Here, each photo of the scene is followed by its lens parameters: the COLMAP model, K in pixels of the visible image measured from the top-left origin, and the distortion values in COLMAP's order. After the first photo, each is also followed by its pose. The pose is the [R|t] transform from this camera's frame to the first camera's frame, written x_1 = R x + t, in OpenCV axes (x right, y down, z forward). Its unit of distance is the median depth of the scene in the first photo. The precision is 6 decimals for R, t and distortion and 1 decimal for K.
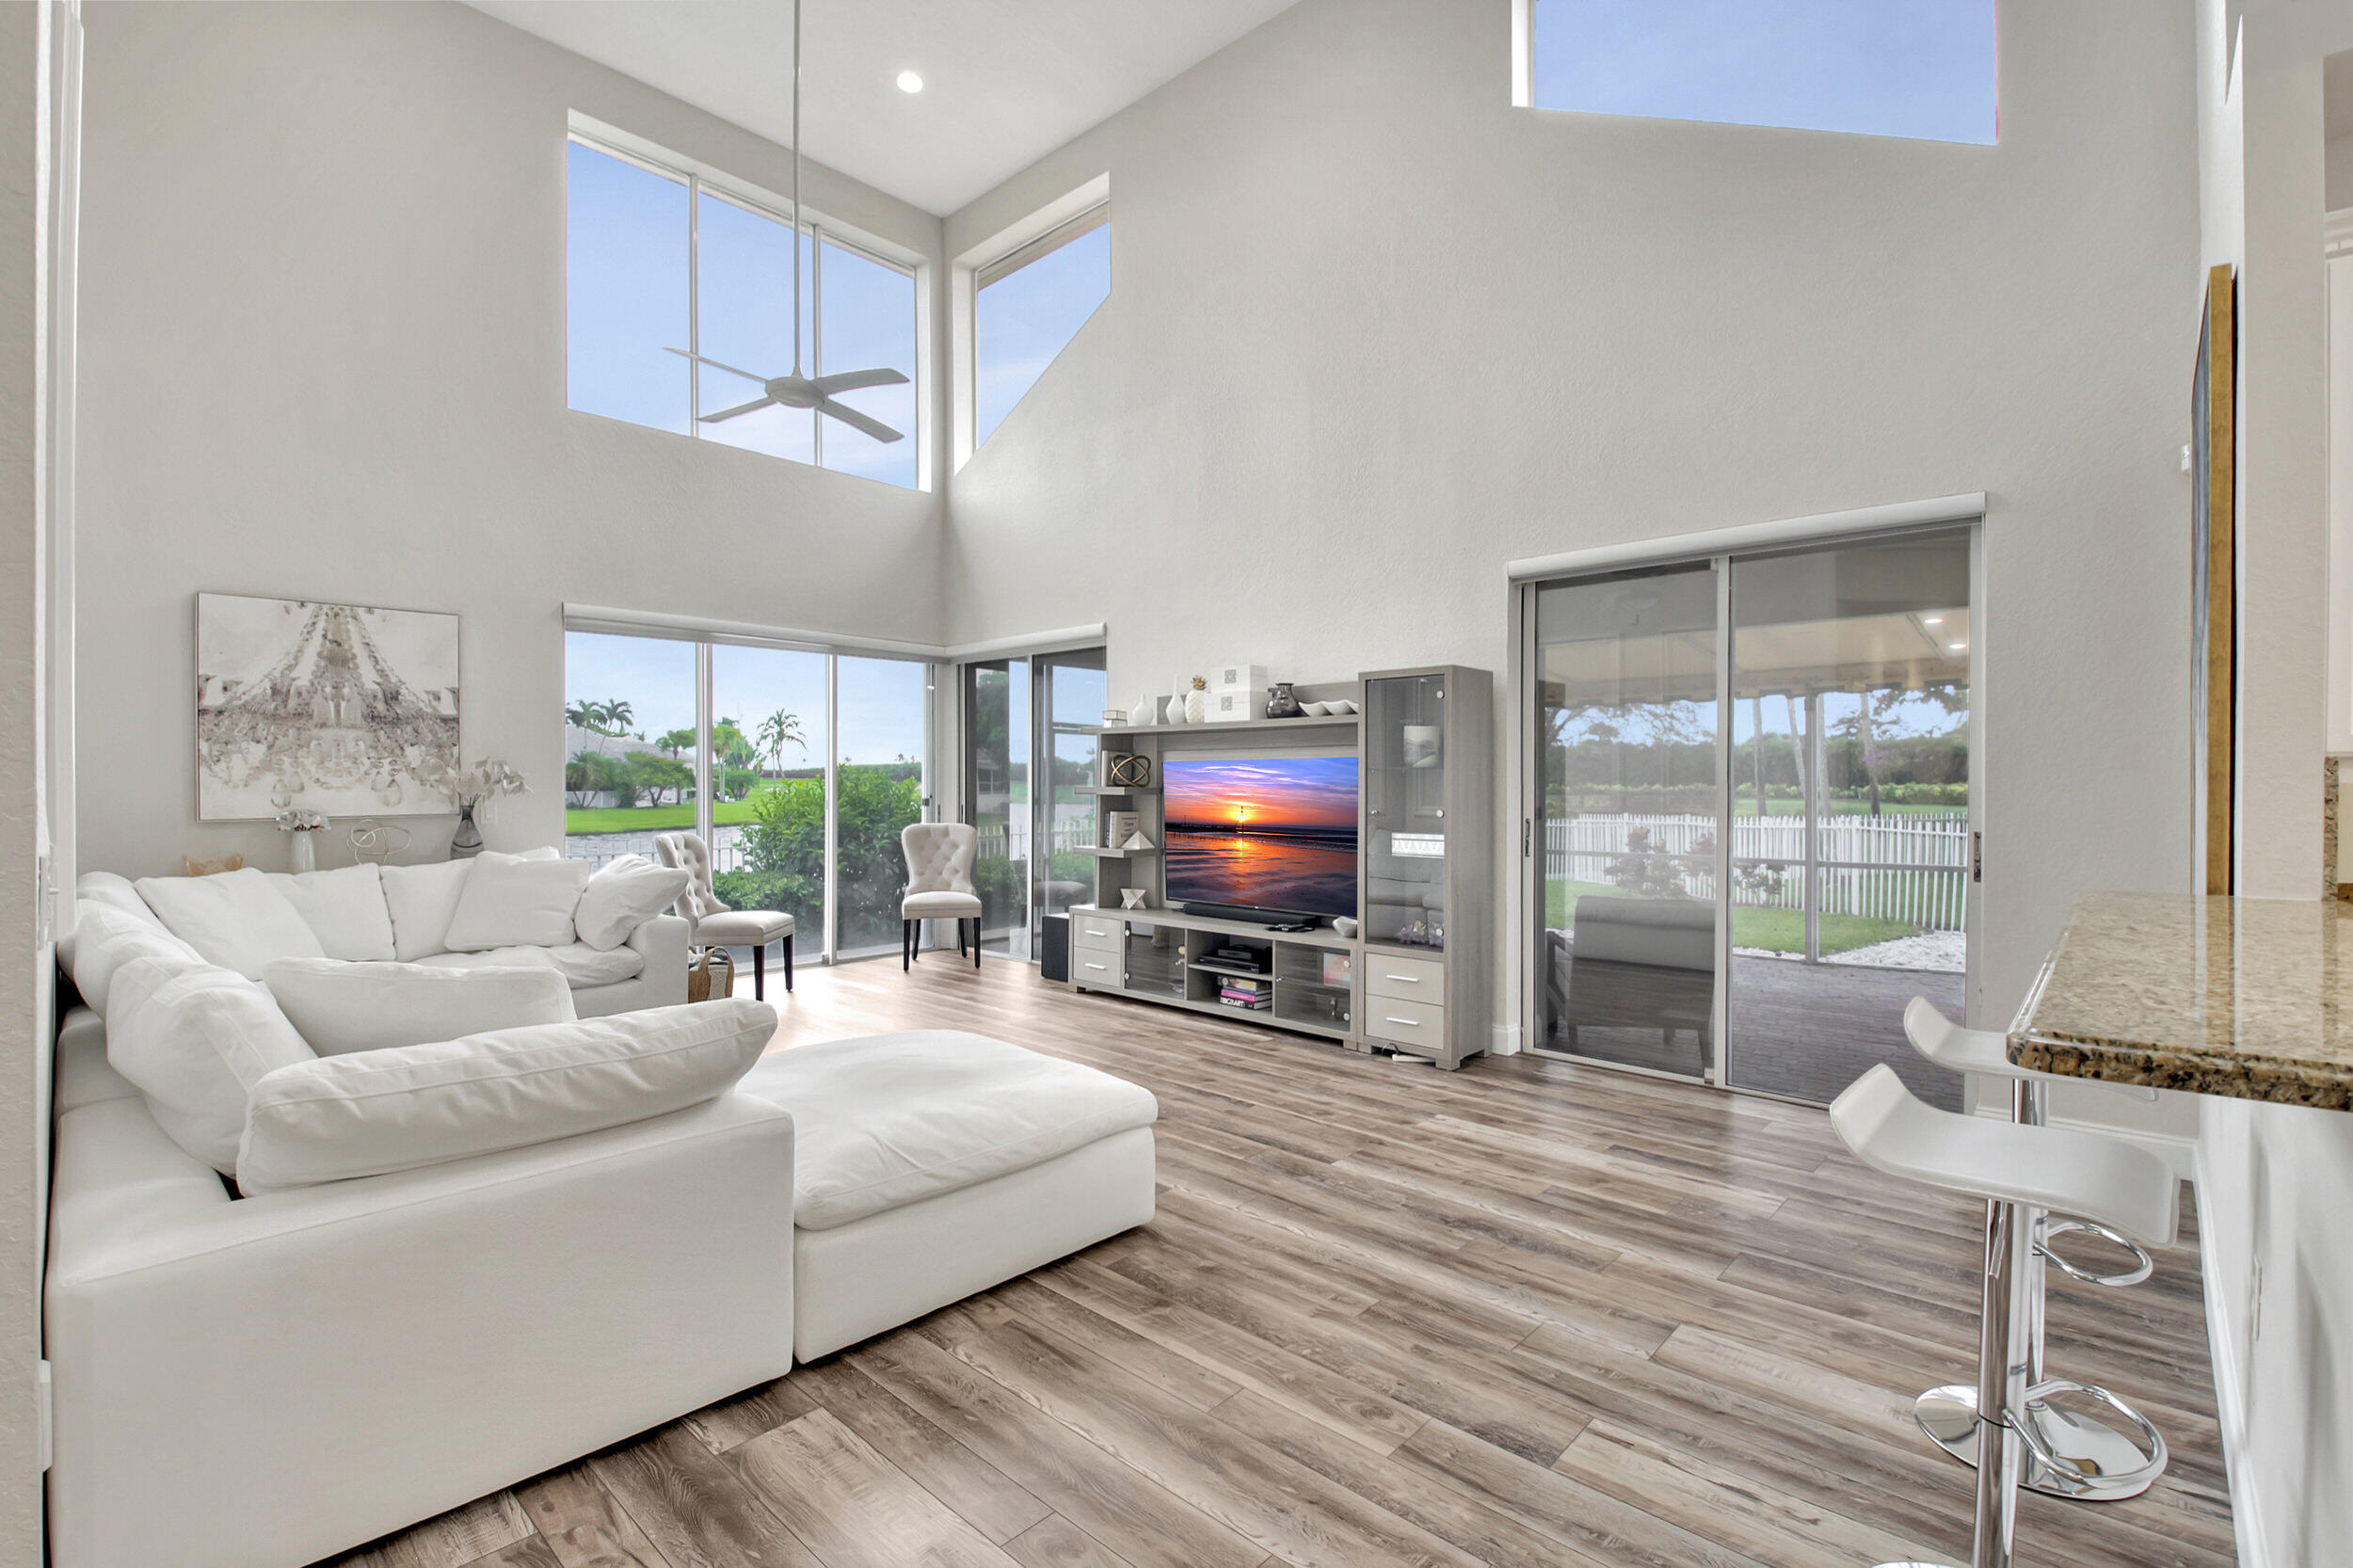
lens RADIAL K [[1073.0, 0, 1200.1], [0, 1073.0, 756.3], [0, 0, 1]] dist [-0.001004, -0.000817]
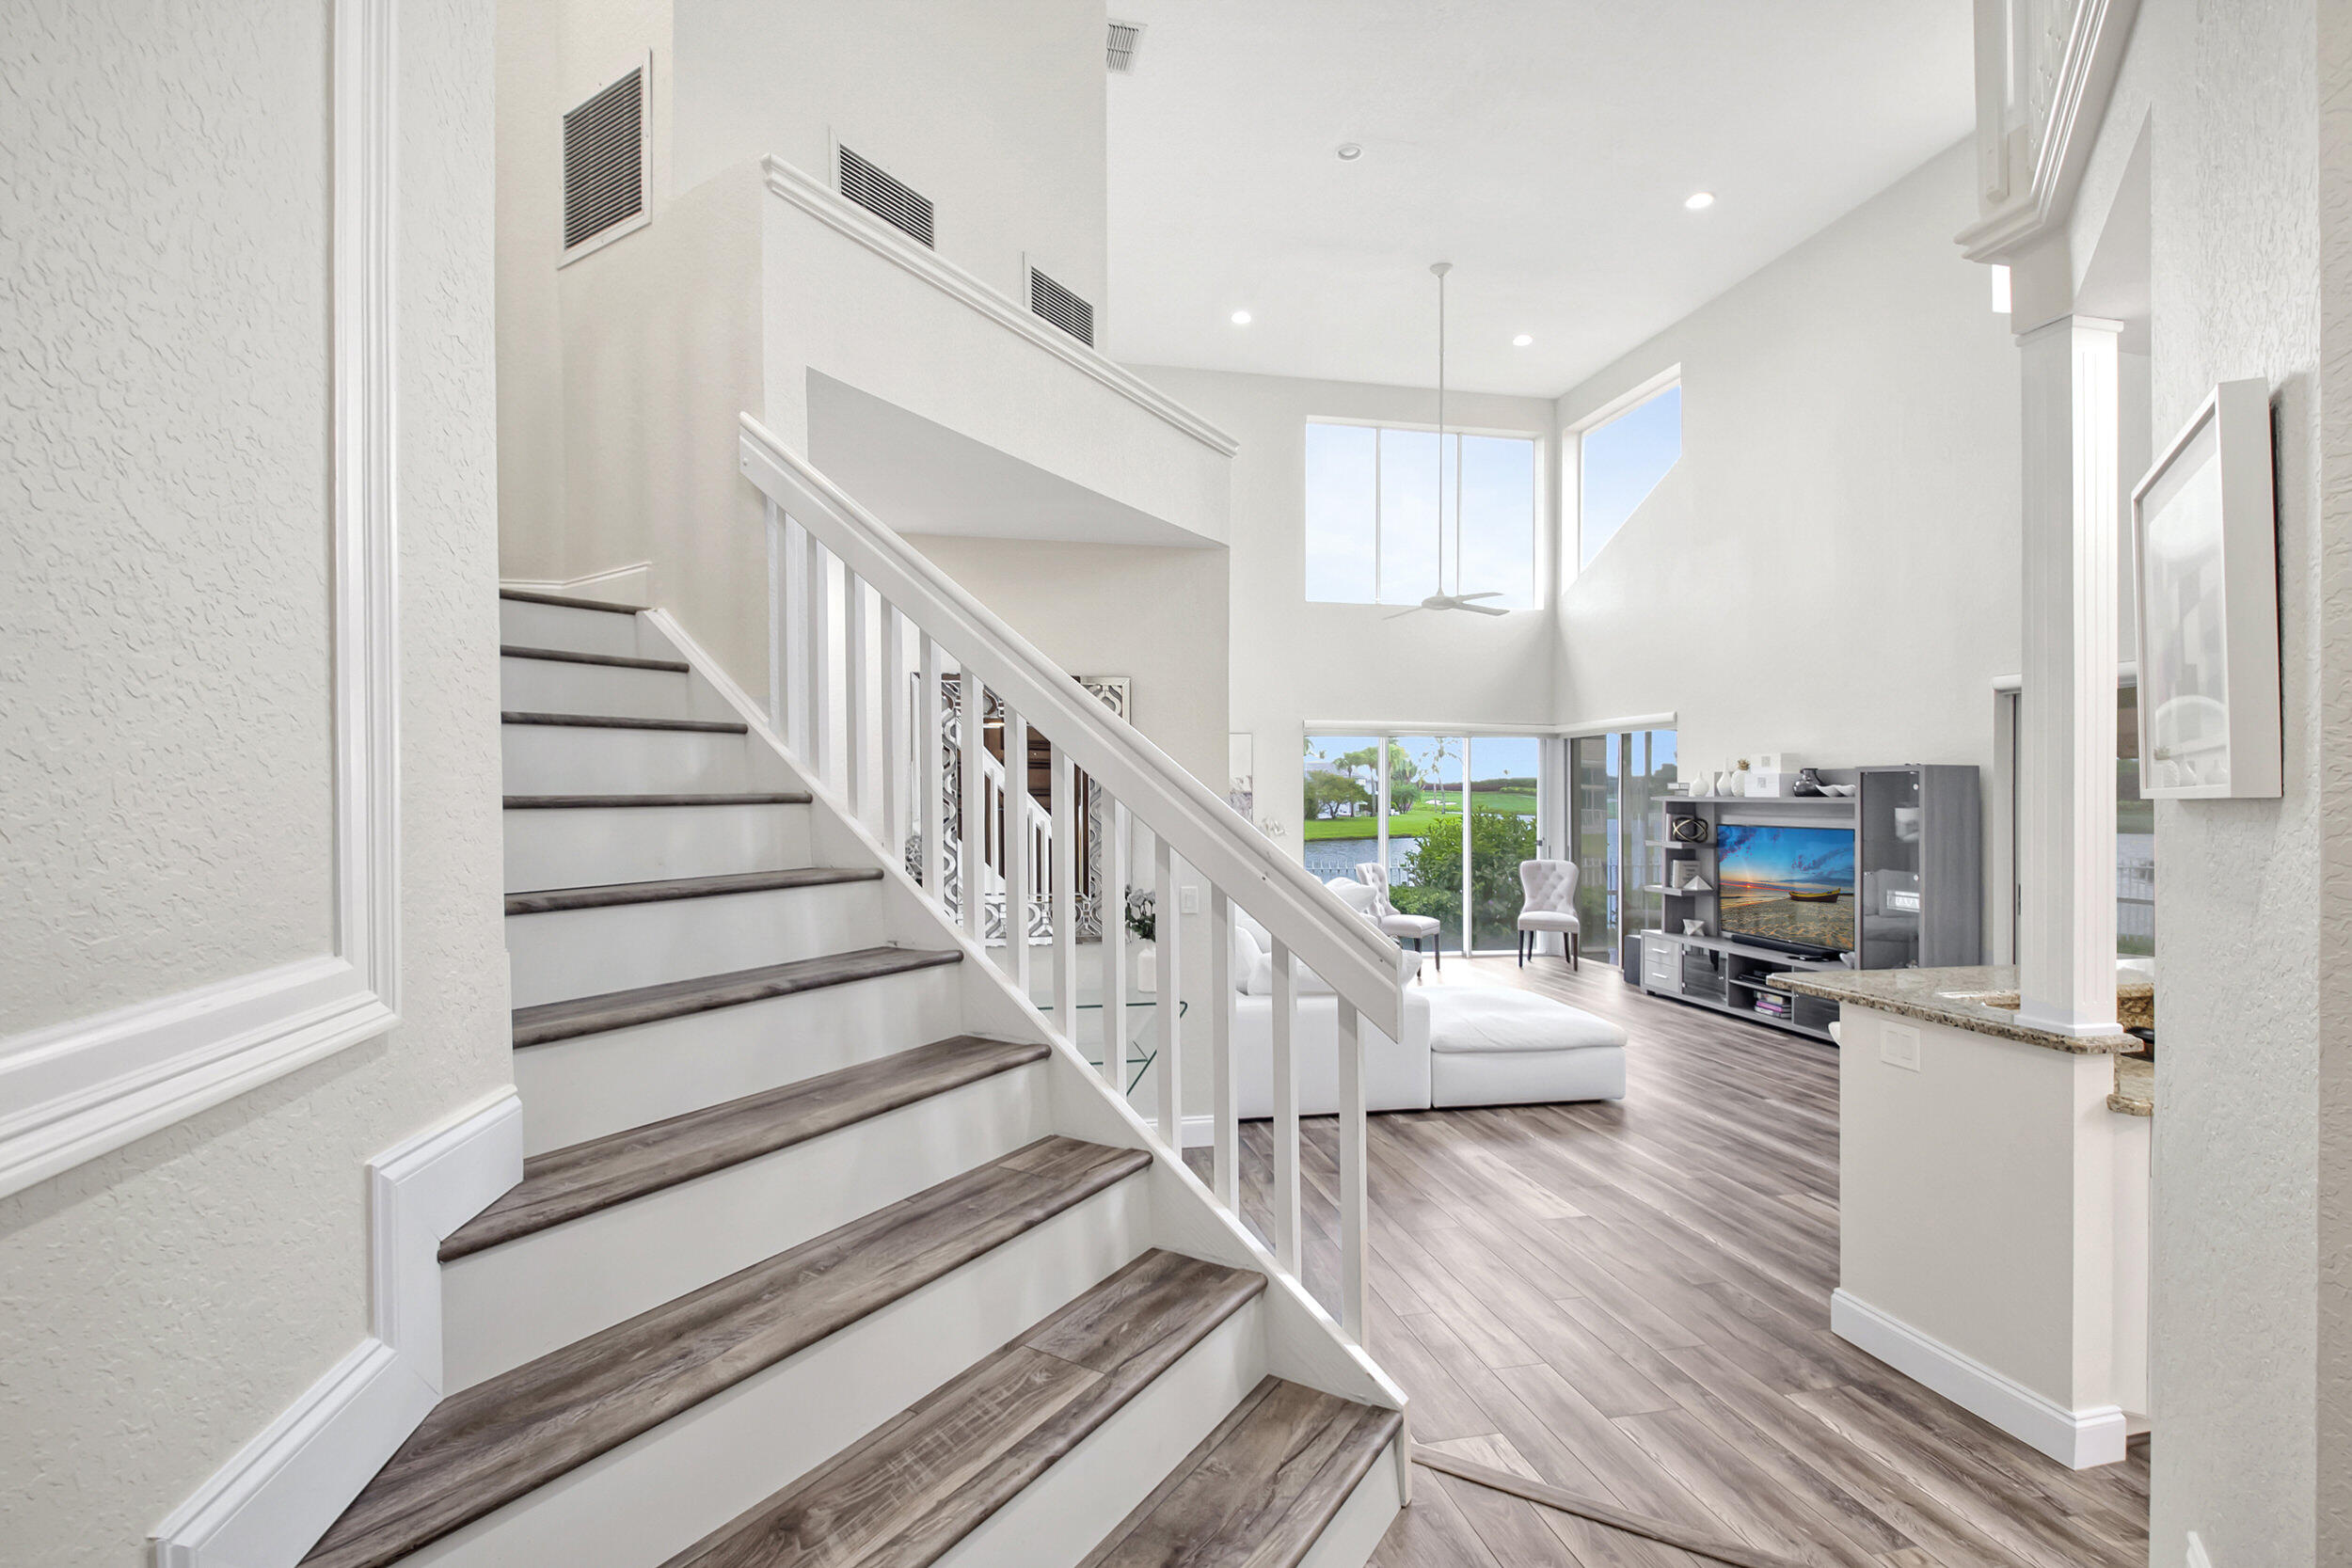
lens RADIAL K [[1071.4, 0, 1125.9], [0, 1071.4, 808.1], [0, 0, 1]] dist [-0.000690, -0.000260]
pose [[0.791850, 0.011604, -0.610606, 0.193535], [0.009105, 0.999484, 0.030801, -0.061145], [0.610648, -0.029949, 0.791336, -0.466450]]
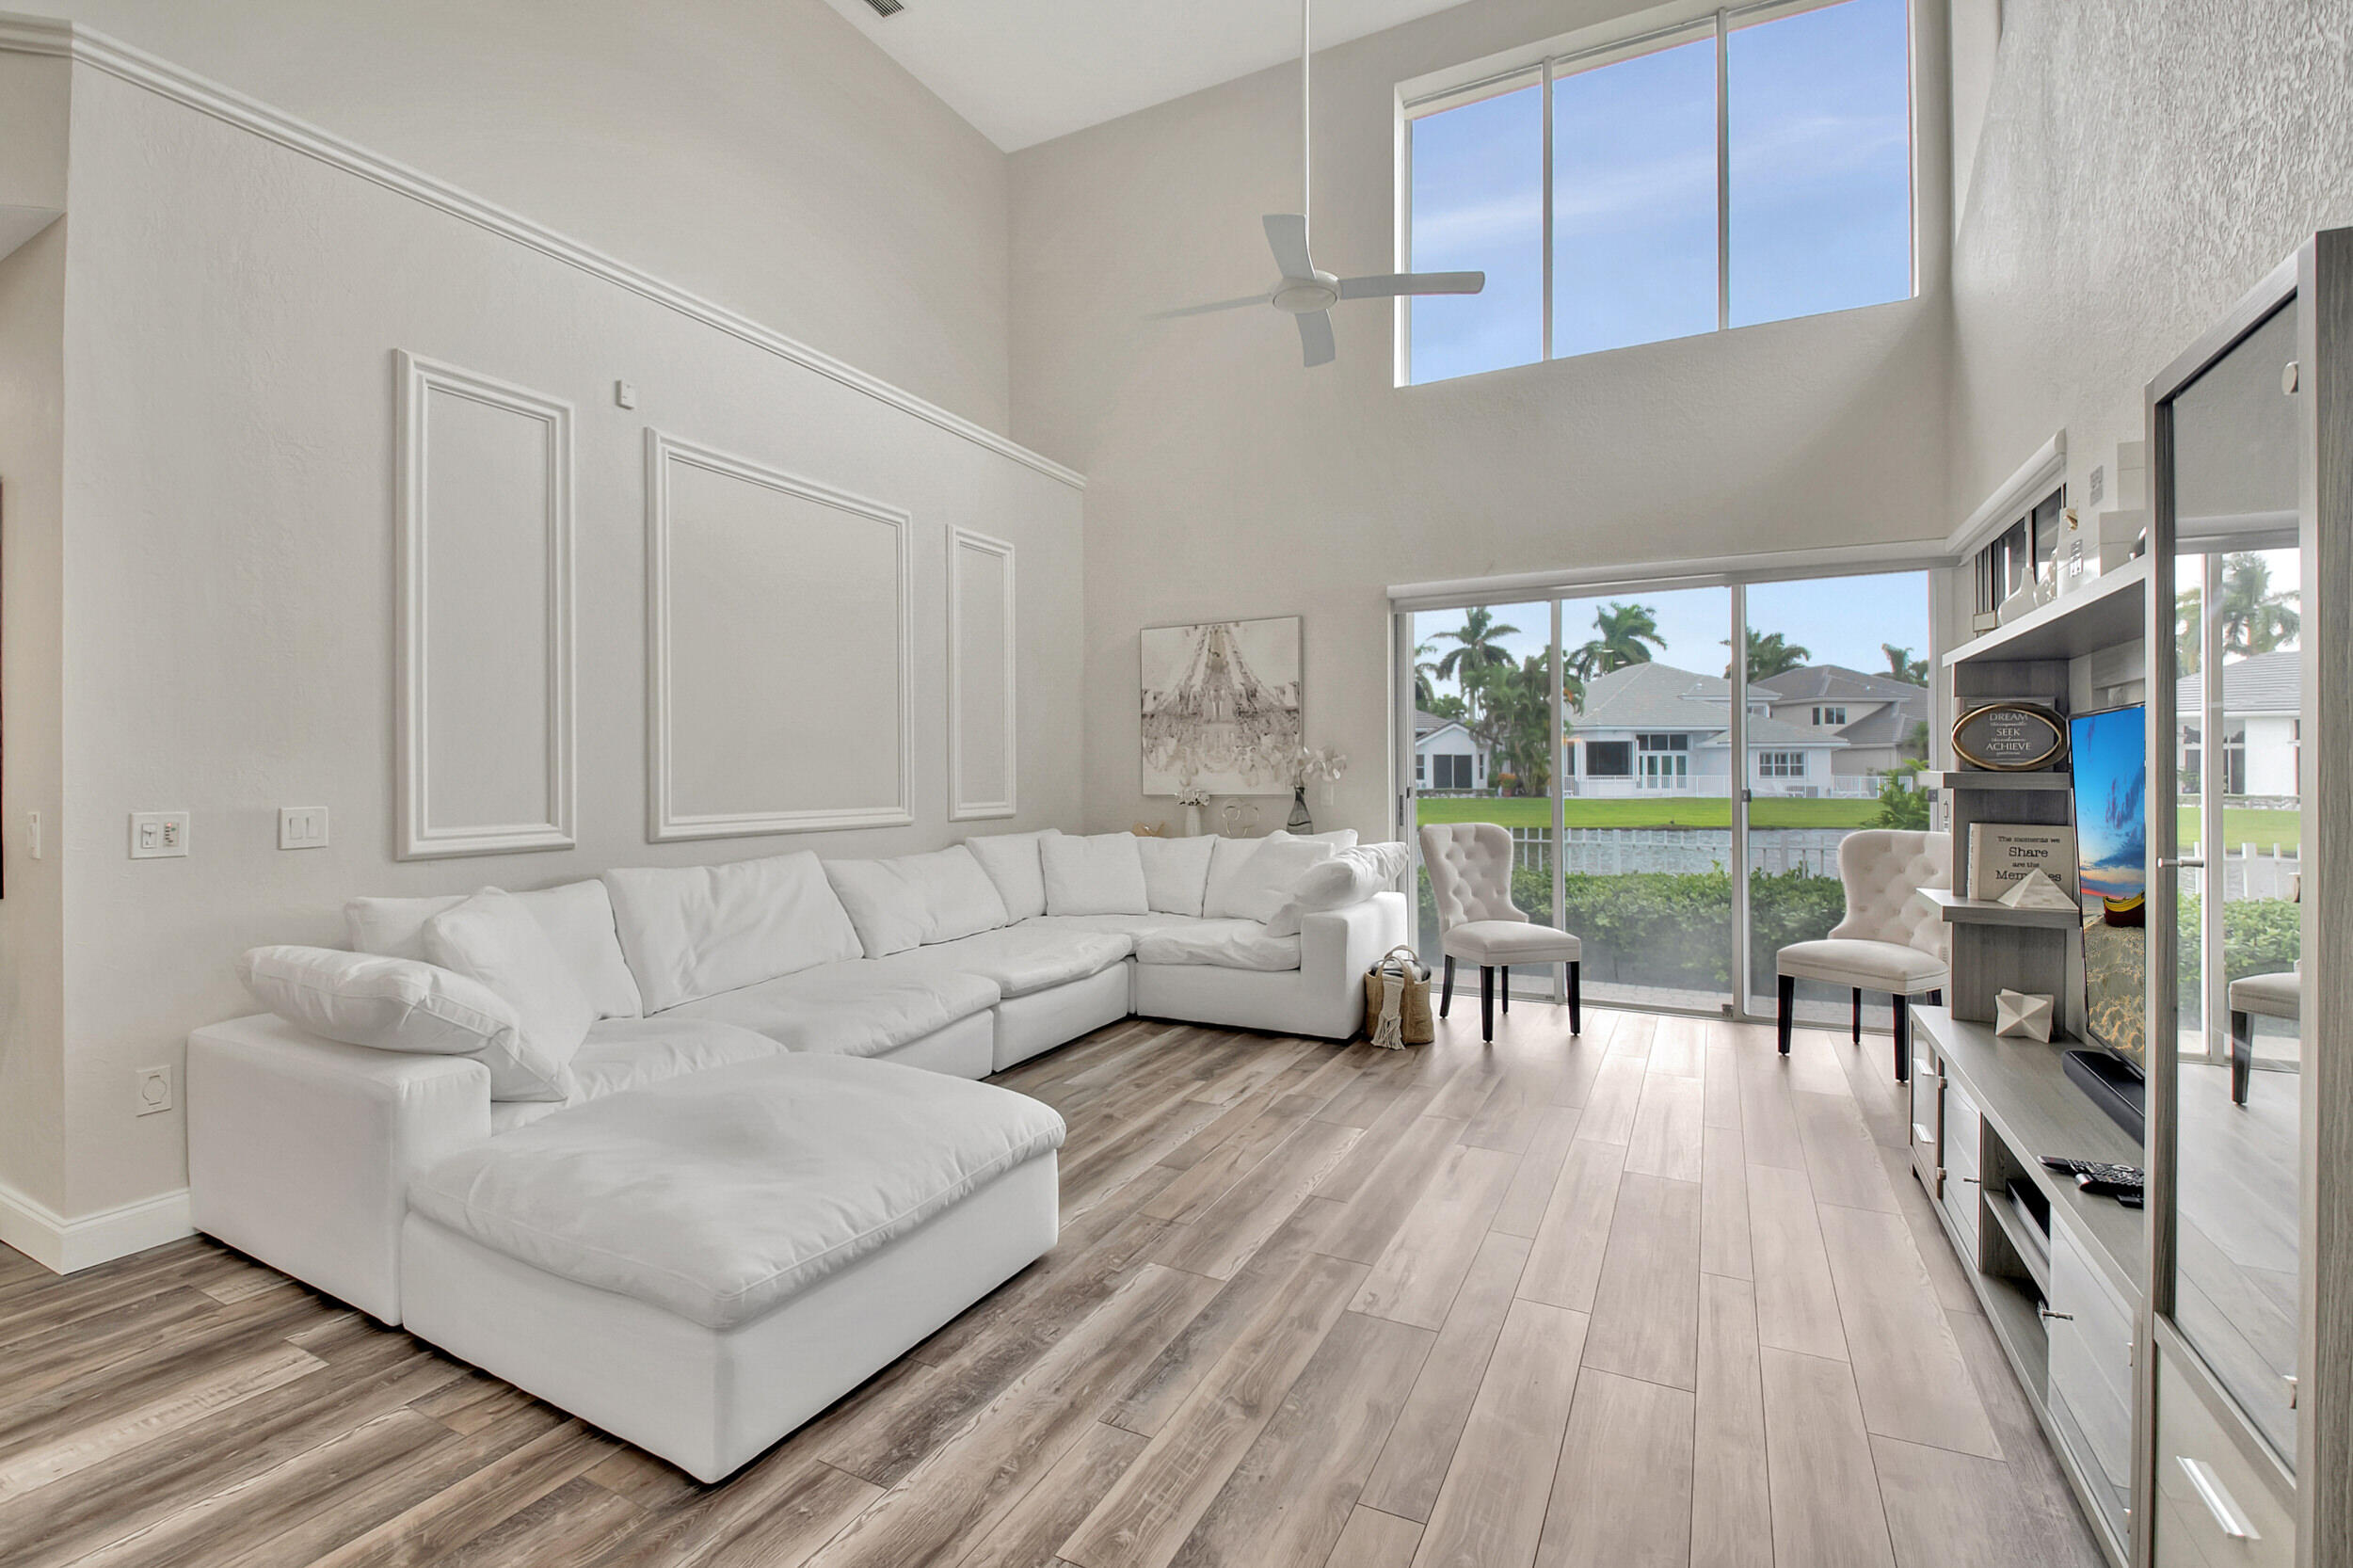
lens RADIAL K [[1051.2, 0, 1139.5], [0, 1051.2, 735.8], [0, 0, 1]] dist [0.020376, -0.016510]
pose [[0.227361, -0.031545, -0.973300, 0.304132], [0.028407, 0.999265, -0.025751, 0.014556], [0.973396, -0.021793, 0.228089, 0.551397]]
